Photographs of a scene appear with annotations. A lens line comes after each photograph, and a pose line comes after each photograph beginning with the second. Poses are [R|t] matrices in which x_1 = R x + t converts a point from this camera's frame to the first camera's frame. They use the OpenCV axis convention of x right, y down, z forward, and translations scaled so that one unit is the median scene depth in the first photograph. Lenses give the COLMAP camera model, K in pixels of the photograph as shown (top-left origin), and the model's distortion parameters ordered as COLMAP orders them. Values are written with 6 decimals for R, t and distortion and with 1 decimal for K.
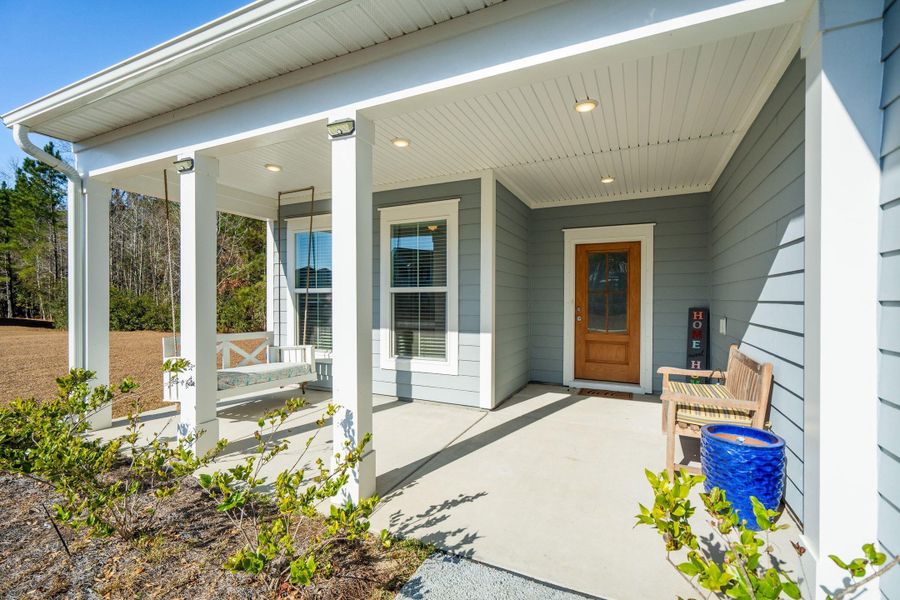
lens RADIAL K [[406.4, 0, 456.5], [0, 406.4, 301.0], [0, 0, 1]] dist [-0.019207, -0.000181]
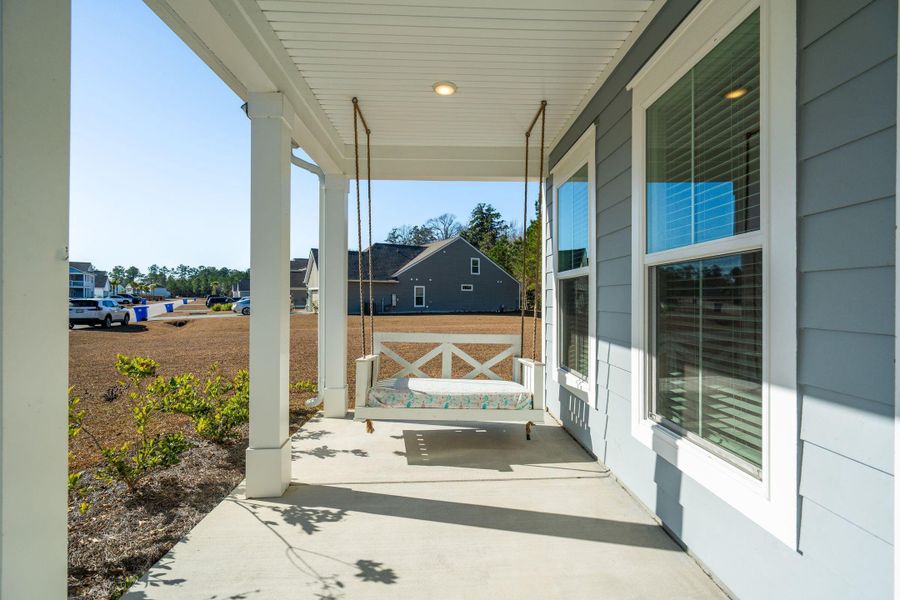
lens RADIAL K [[406.4, 0, 456.5], [0, 406.4, 301.0], [0, 0, 1]] dist [-0.019207, -0.000181]
pose [[0.464799, 0.007901, -0.885381, 0.127965], [-0.014487, 0.999894, 0.001318, 0.017615], [0.885298, 0.012214, 0.464865, 0.645164]]
